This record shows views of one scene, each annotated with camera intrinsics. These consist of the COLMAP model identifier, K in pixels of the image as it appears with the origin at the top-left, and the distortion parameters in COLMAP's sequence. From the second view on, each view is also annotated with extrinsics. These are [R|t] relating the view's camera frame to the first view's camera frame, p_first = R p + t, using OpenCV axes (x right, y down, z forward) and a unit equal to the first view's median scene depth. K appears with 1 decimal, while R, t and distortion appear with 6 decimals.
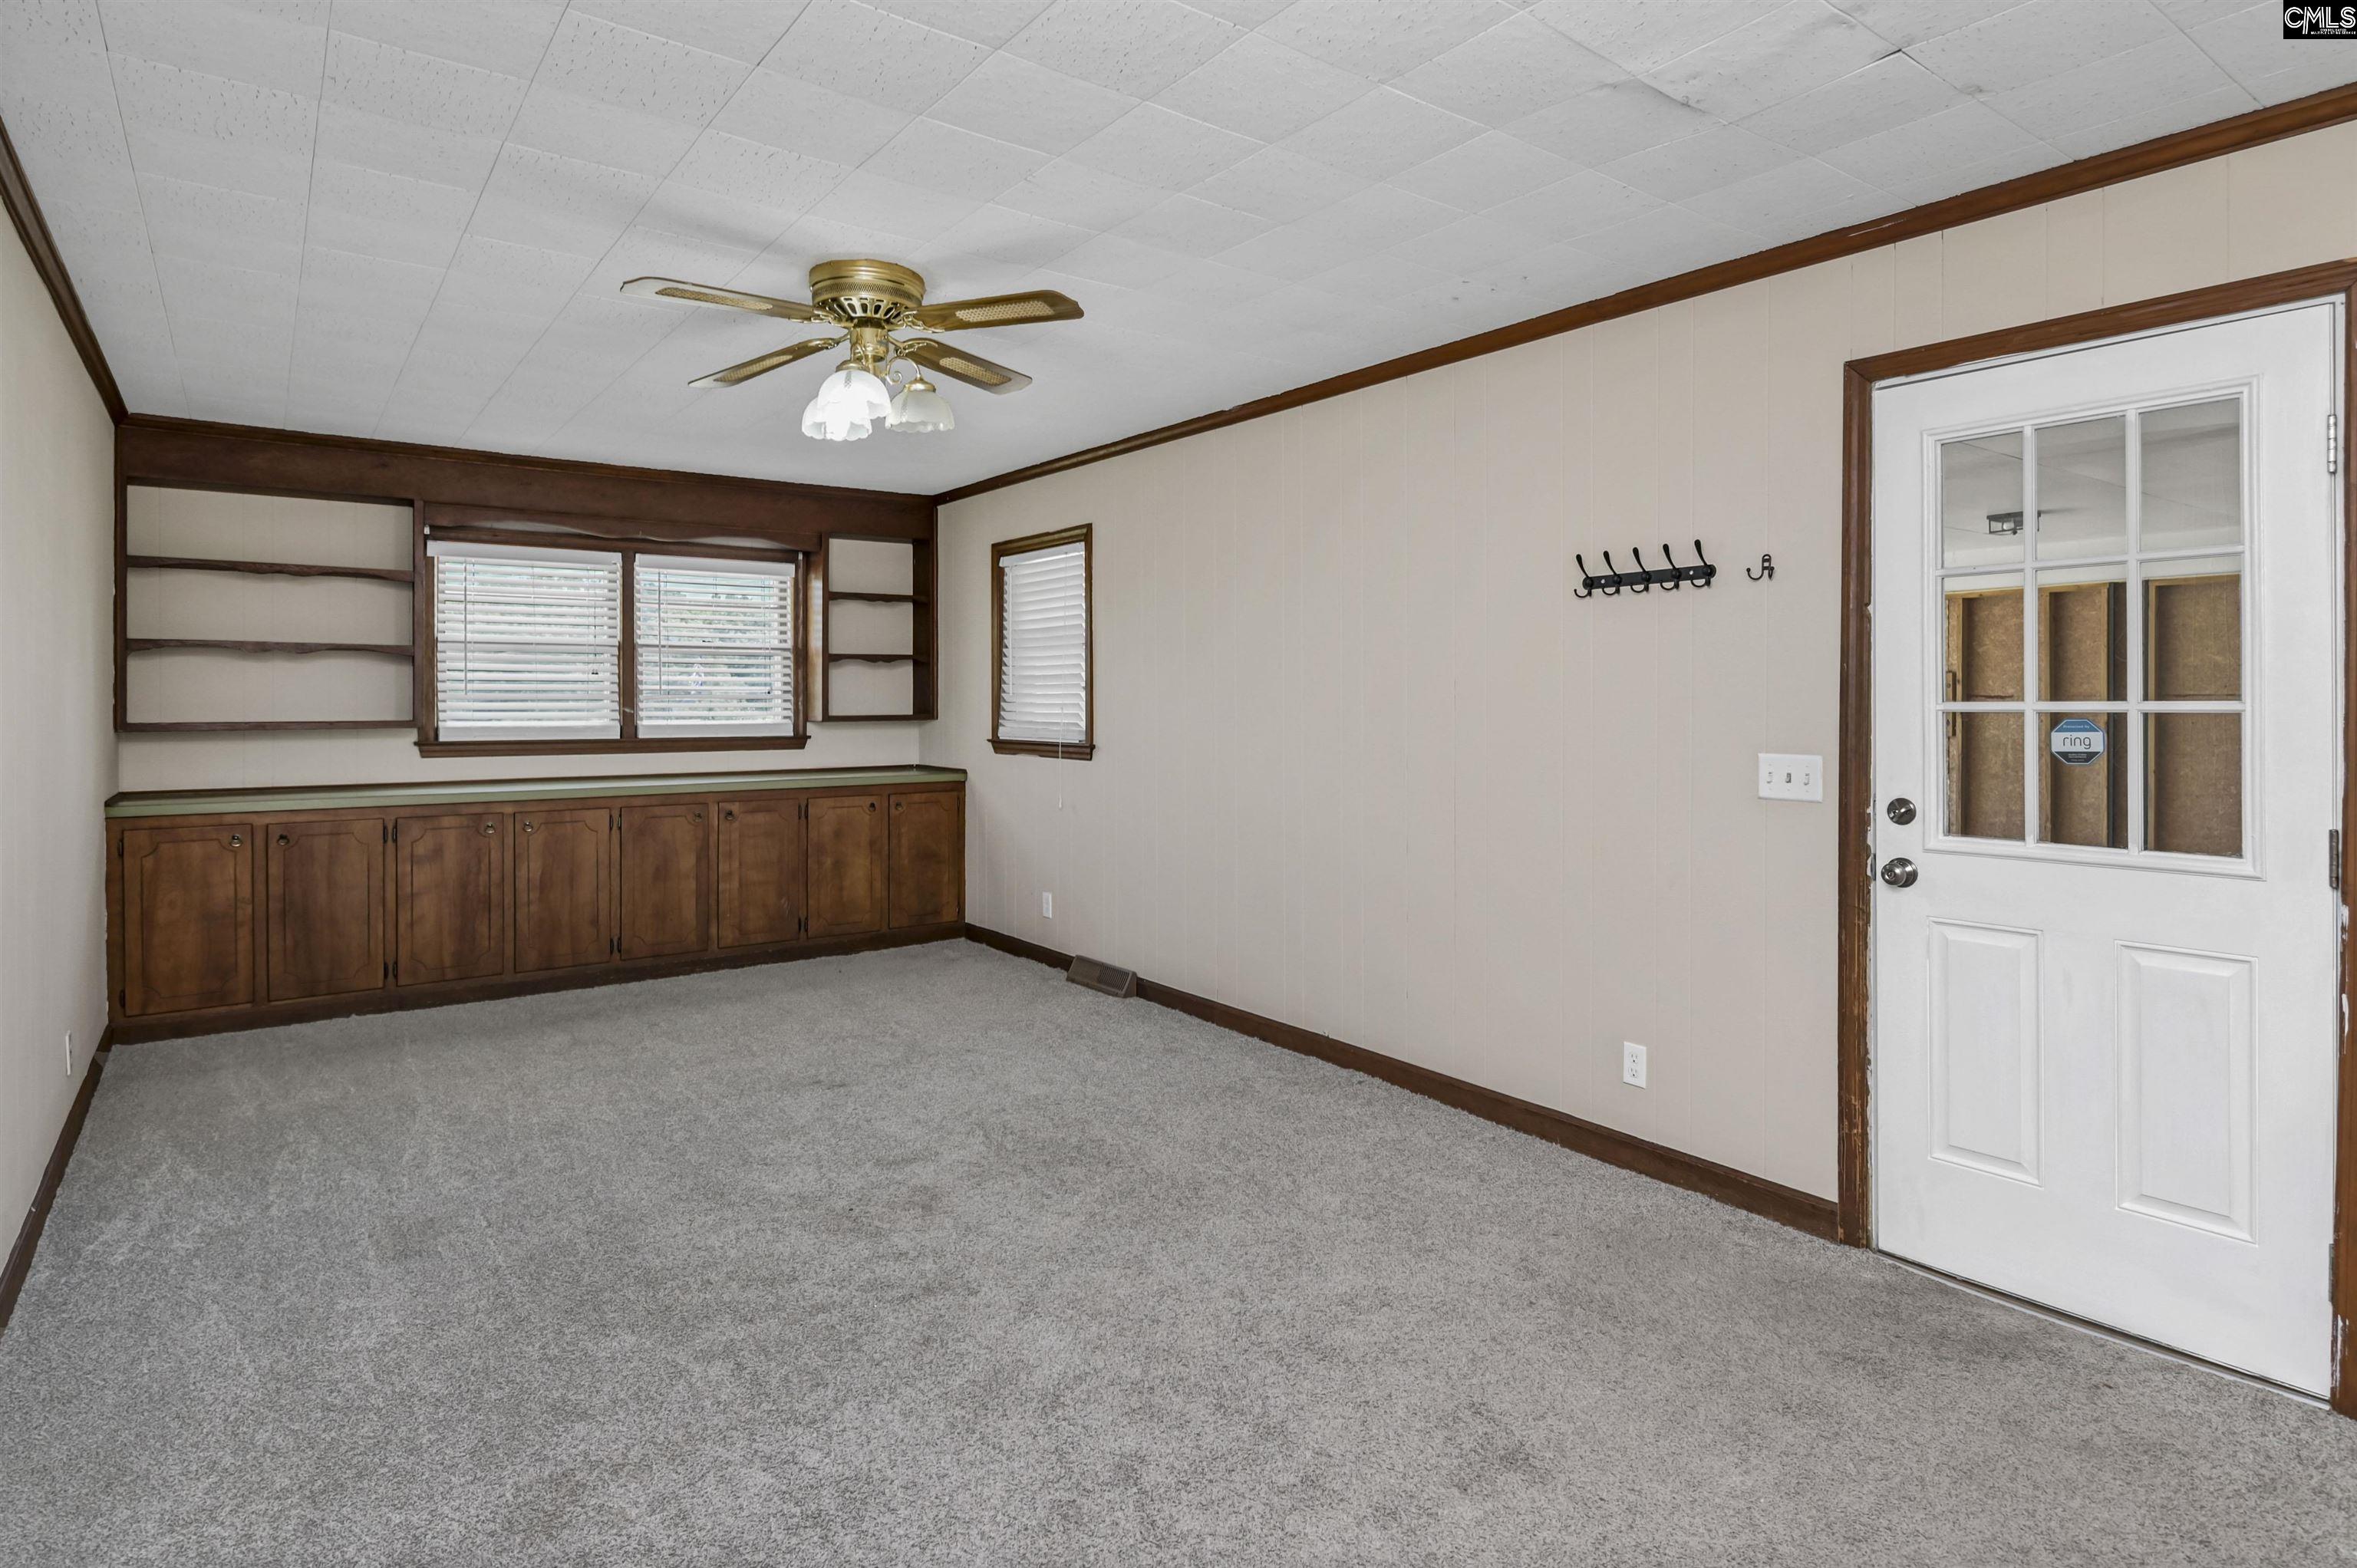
lens RADIAL K [[1238.3, 0, 1187.2], [0, 1238.3, 690.5], [0, 0, 1]] dist [-0.000262, -0.001389]
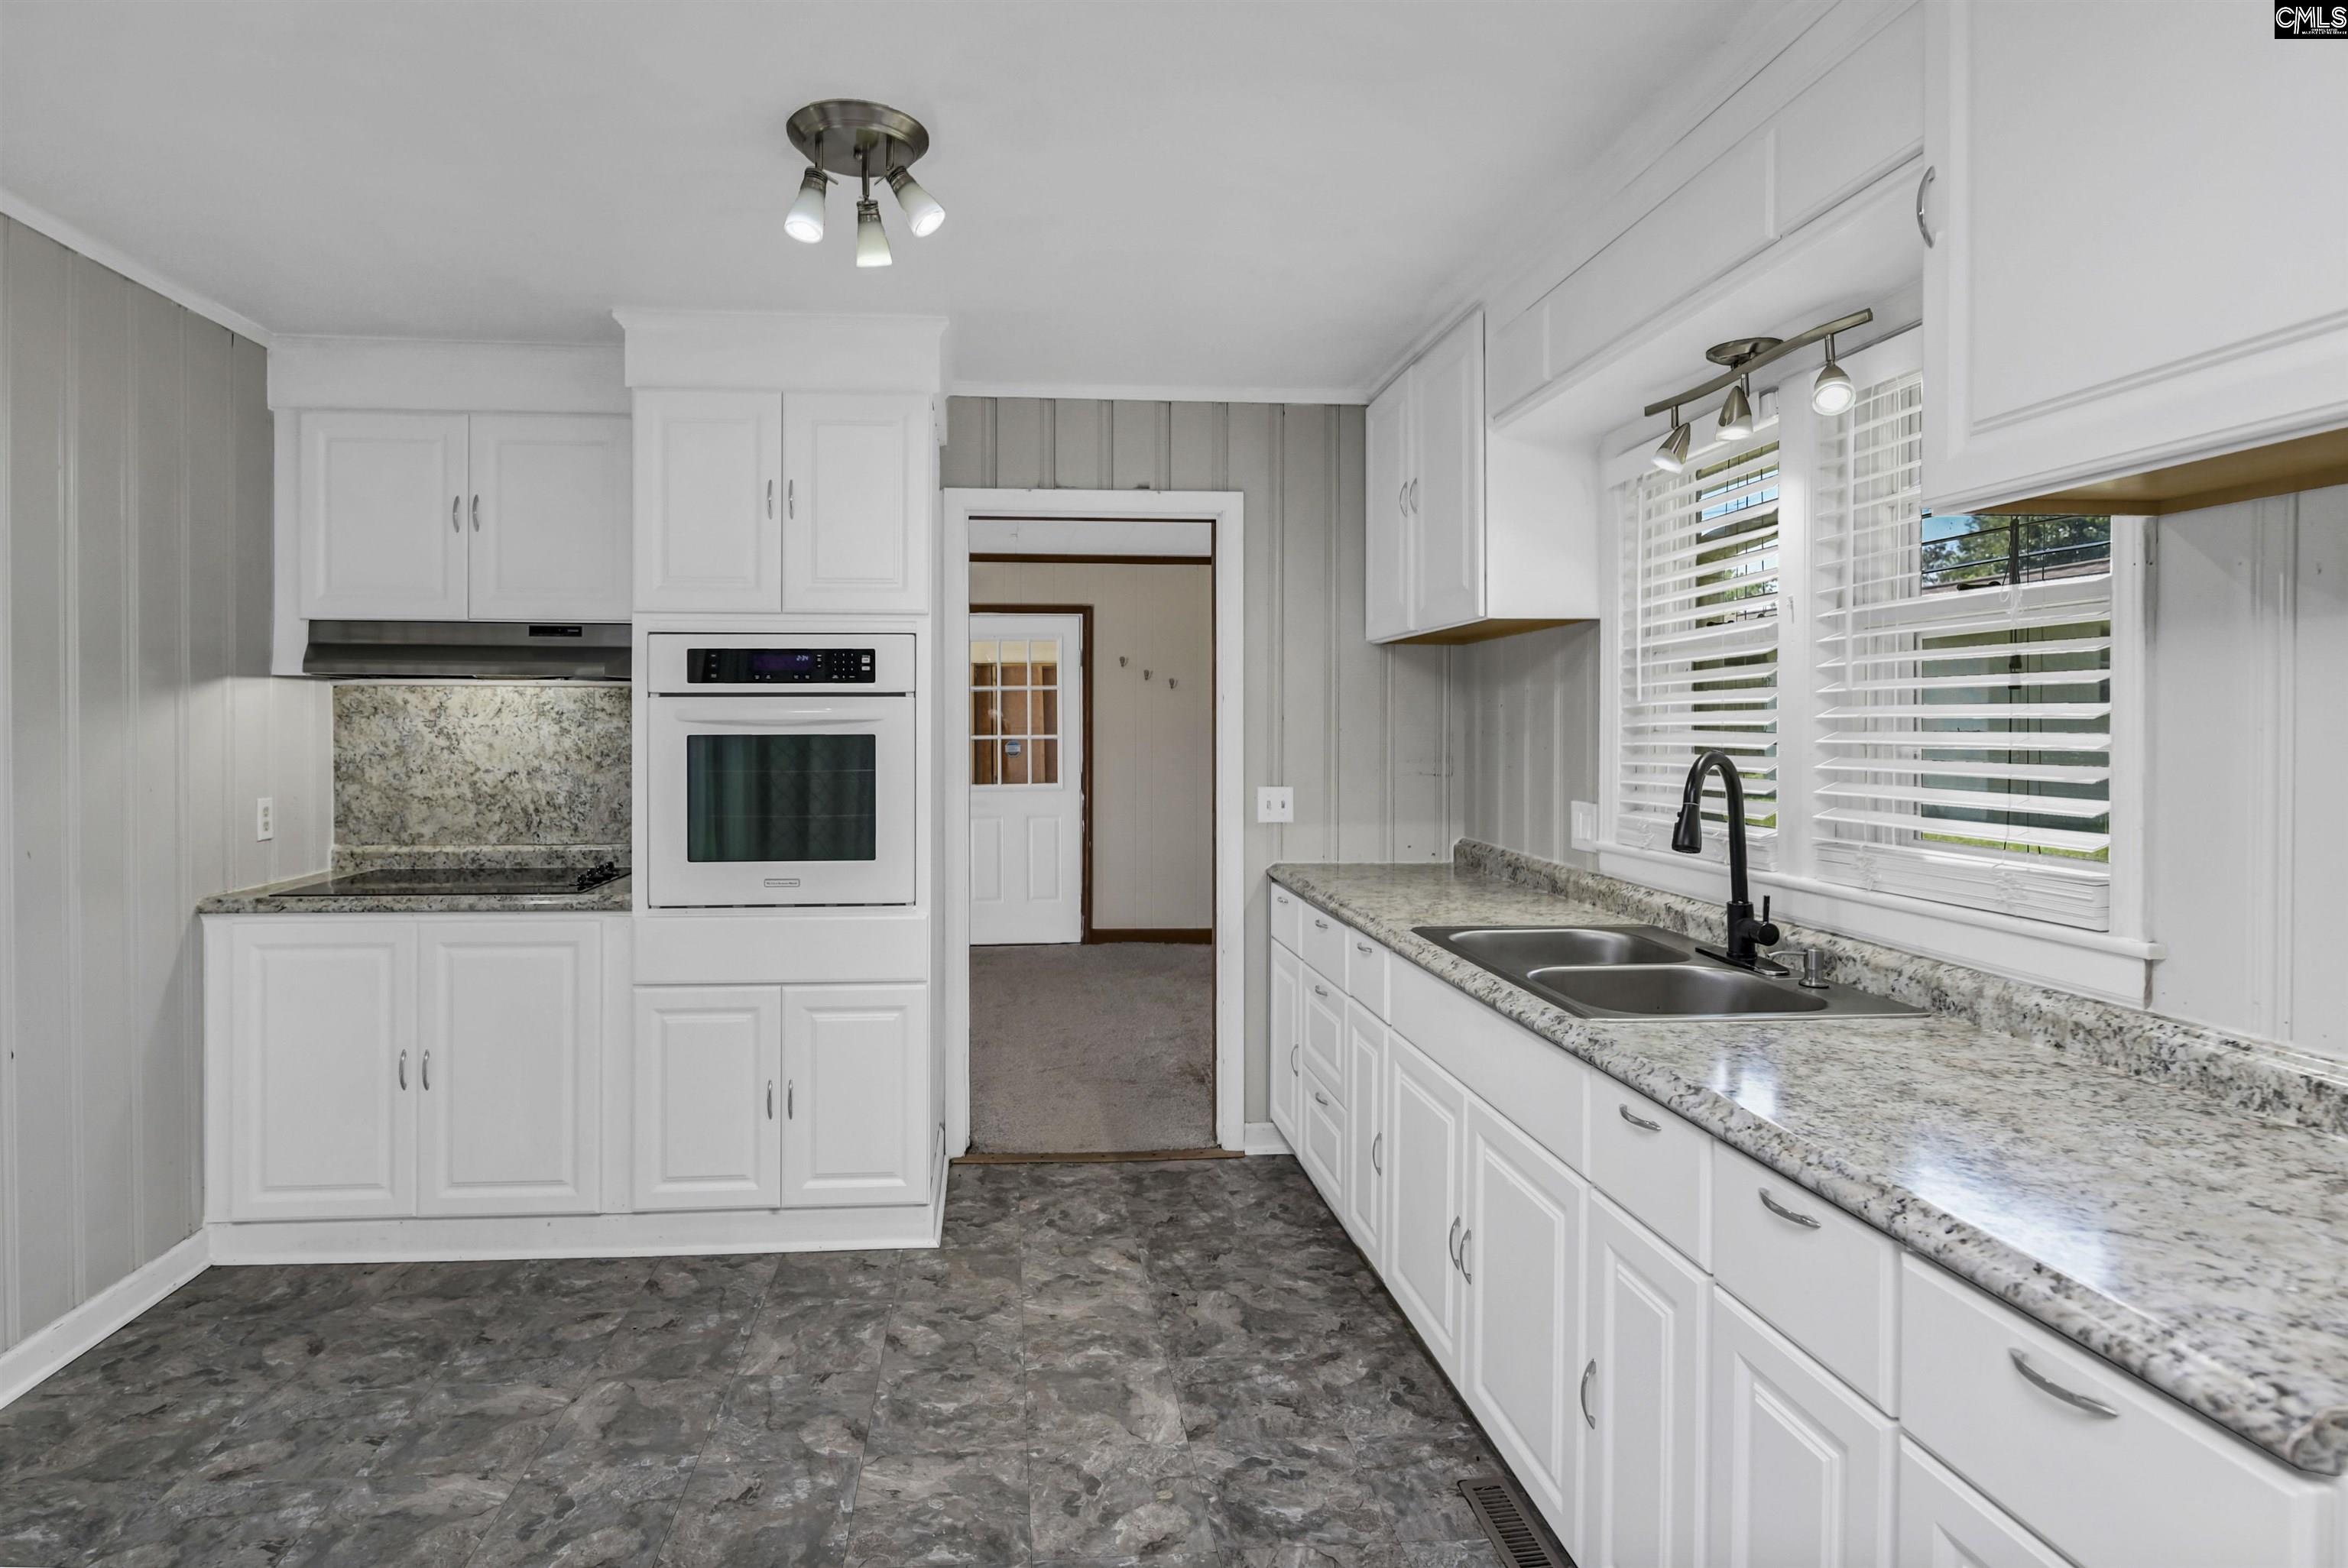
lens RADIAL K [[1209.5, 0, 1084.0], [0, 1209.5, 725.7], [0, 0, 1]] dist [0.005778, -0.009844]
pose [[0.546461, -0.000933, 0.837484, -0.783369], [-0.003249, 0.999989, 0.003234, -0.011685], [-0.837478, -0.004488, 0.546452, -0.346291]]
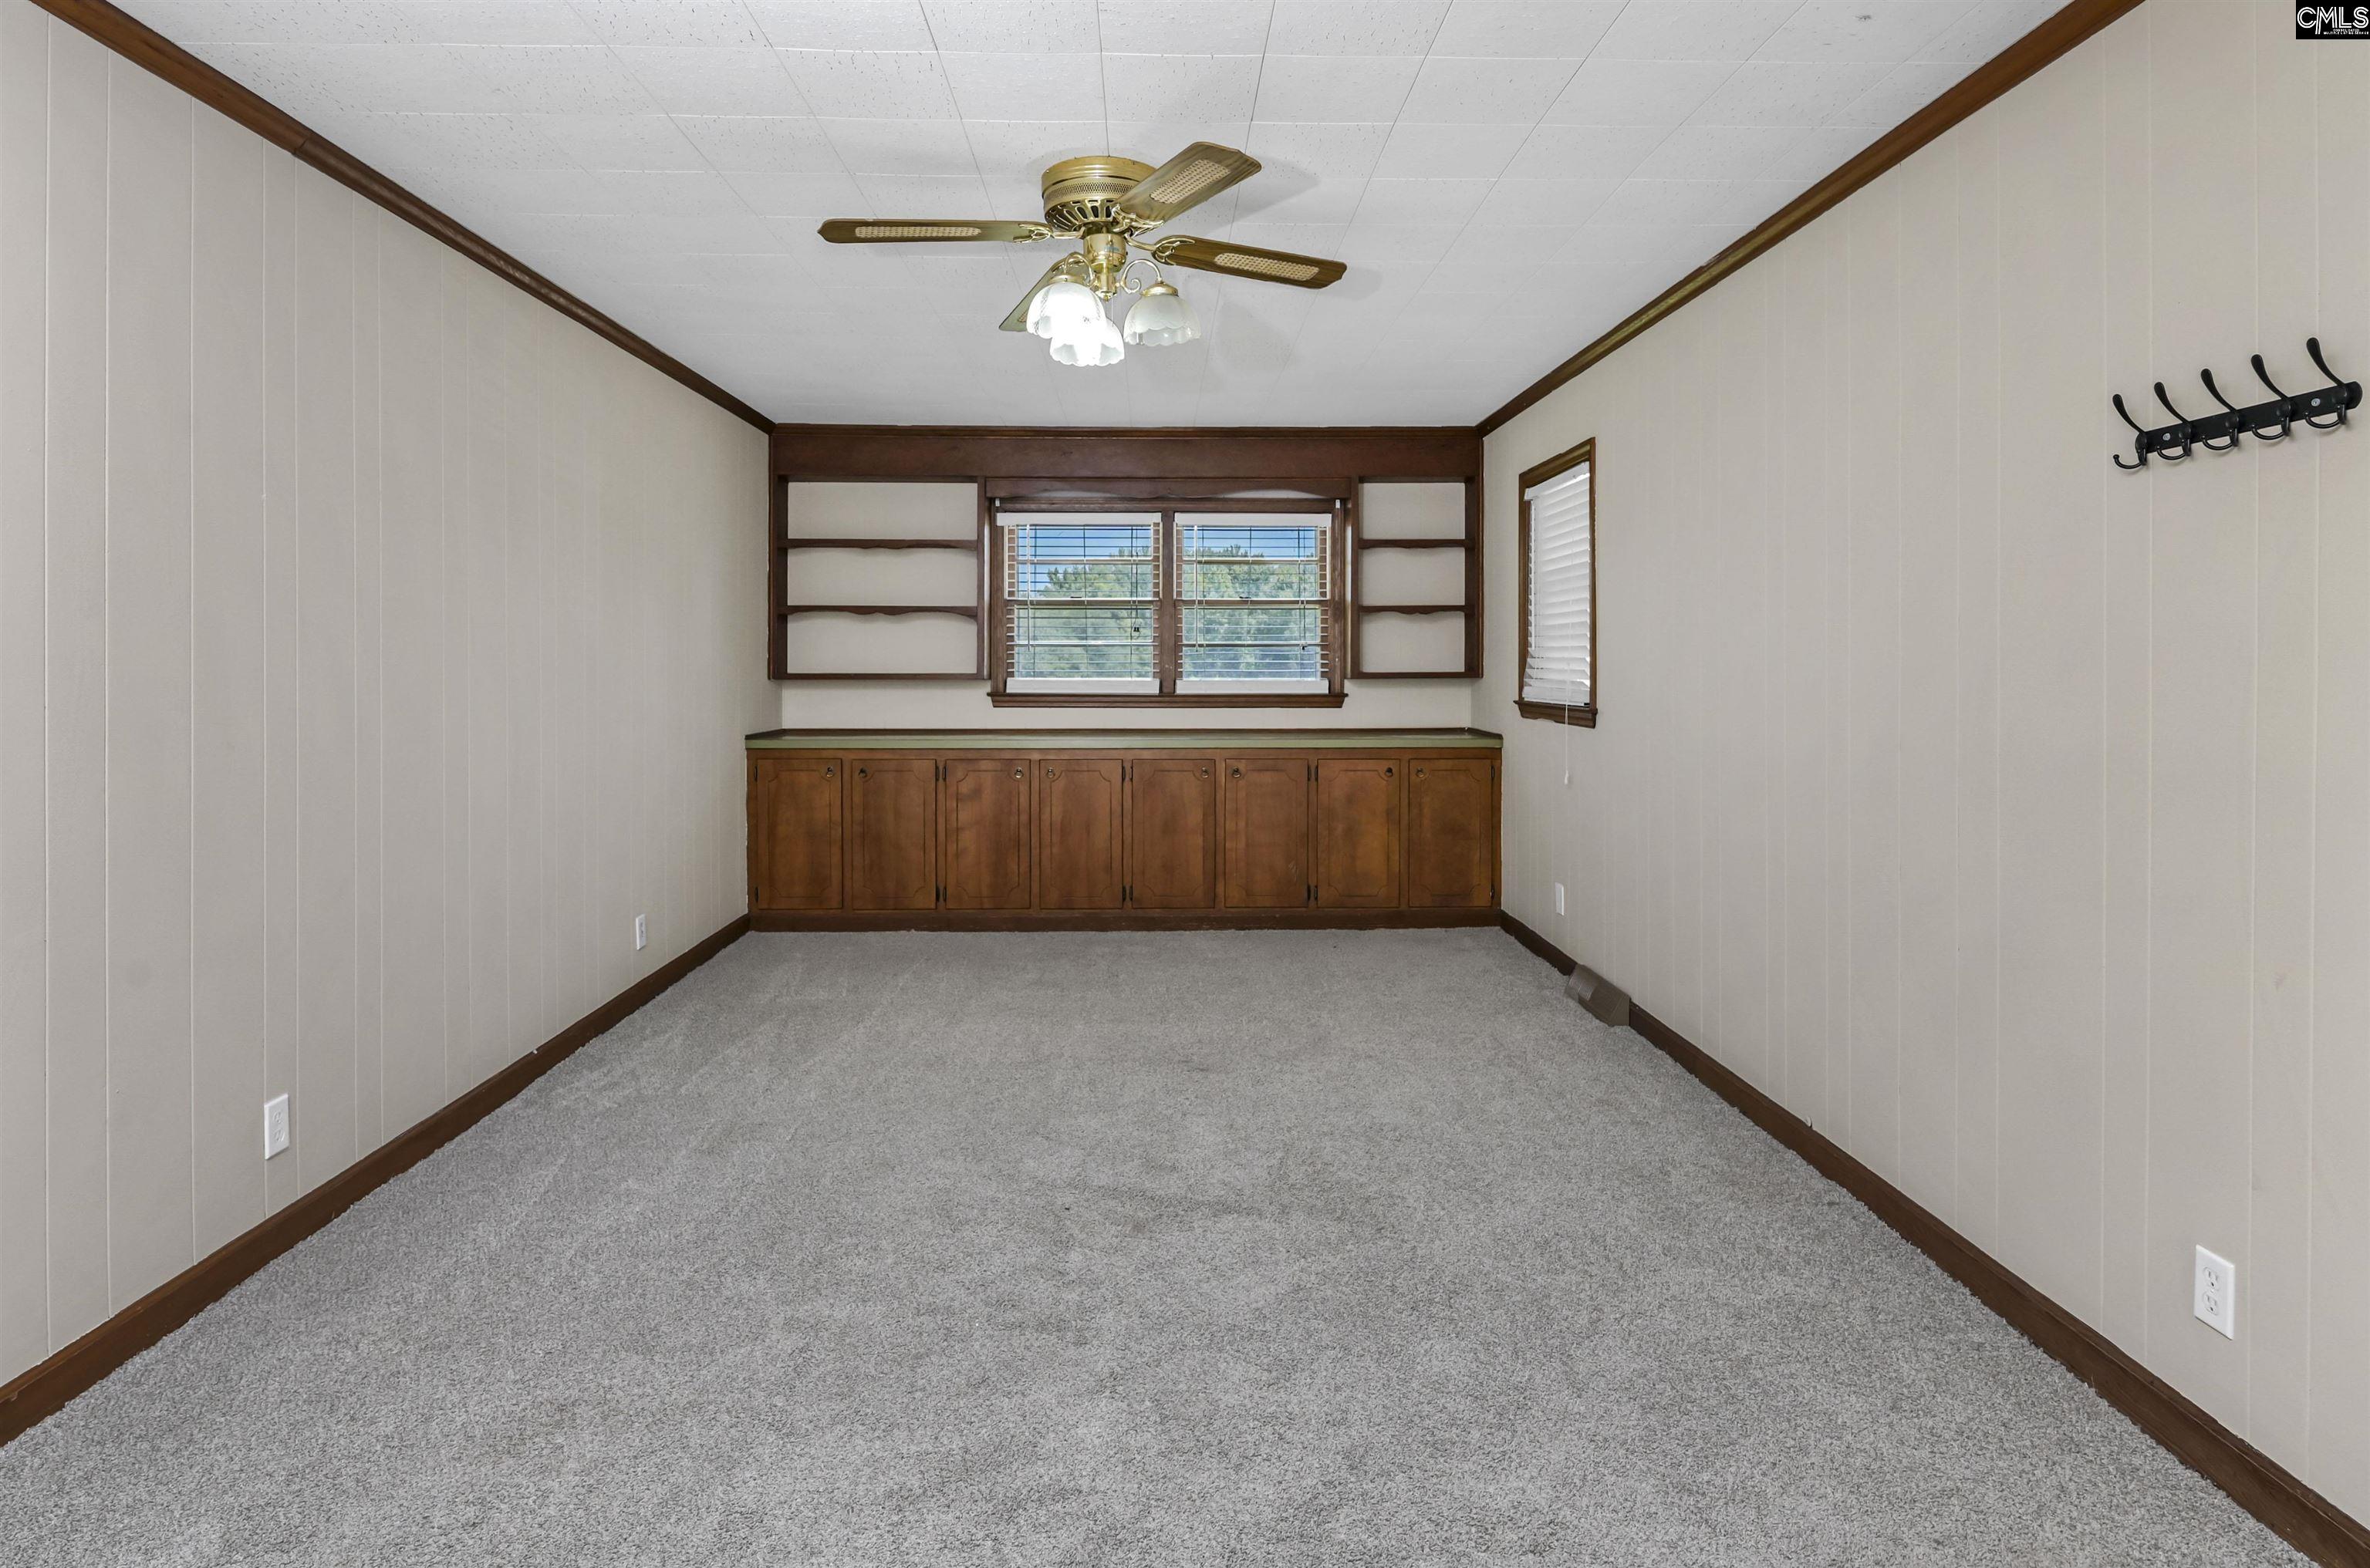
lens RADIAL K [[1279.9, 0, 1195.1], [0, 1279.9, 661.2], [0, 0, 1]] dist [0.004123, -0.007134]
pose [[0.820061, 0.001037, -0.572276, 0.200832], [0.002958, 0.999977, 0.006050, 0.006950], [0.572269, -0.006654, 0.820039, 0.166862]]
